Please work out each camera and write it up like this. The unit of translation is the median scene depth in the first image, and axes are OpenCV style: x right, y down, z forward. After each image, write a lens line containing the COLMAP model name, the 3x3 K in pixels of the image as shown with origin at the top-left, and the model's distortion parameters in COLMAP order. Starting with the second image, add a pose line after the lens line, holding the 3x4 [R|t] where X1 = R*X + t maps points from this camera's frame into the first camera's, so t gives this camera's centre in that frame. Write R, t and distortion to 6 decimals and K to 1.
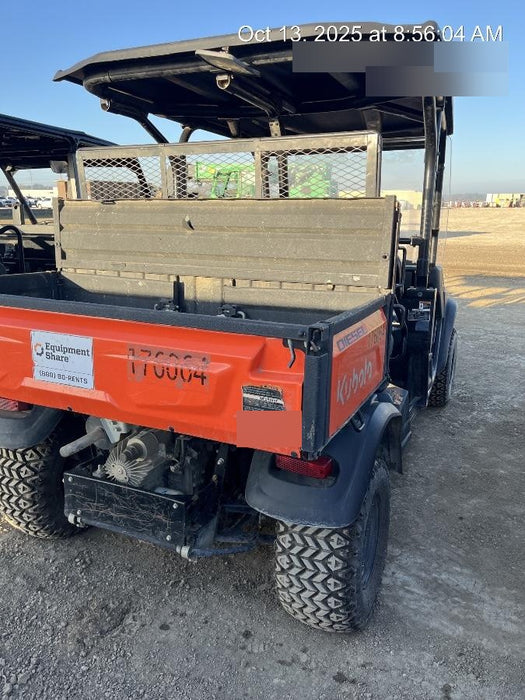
lens RADIAL K [[523.7, 0, 267.5], [0, 523.7, 347.8], [0, 0, 1]] dist [0.014365, -0.002335]
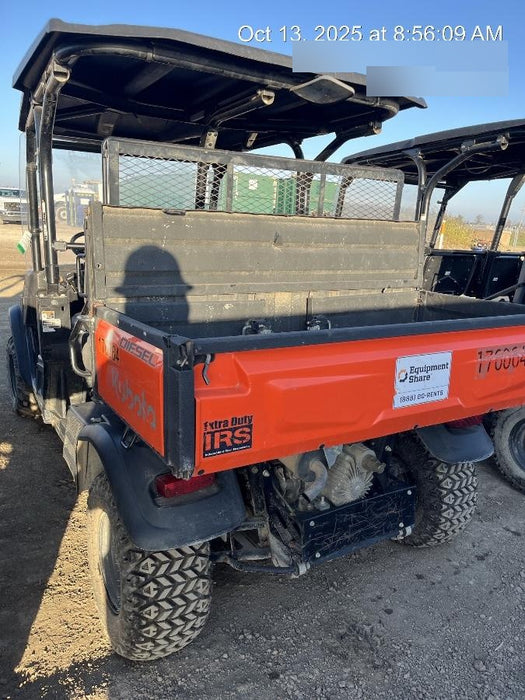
lens RADIAL K [[523.7, 0, 268.2], [0, 523.7, 351.7], [0, 0, 1]] dist [0.014365, -0.002335]
pose [[0.572649, -0.177185, 0.800424, -1.352307], [0.167726, 0.981033, 0.097169, -0.177944], [-0.802459, 0.078608, 0.591506, 0.619131]]
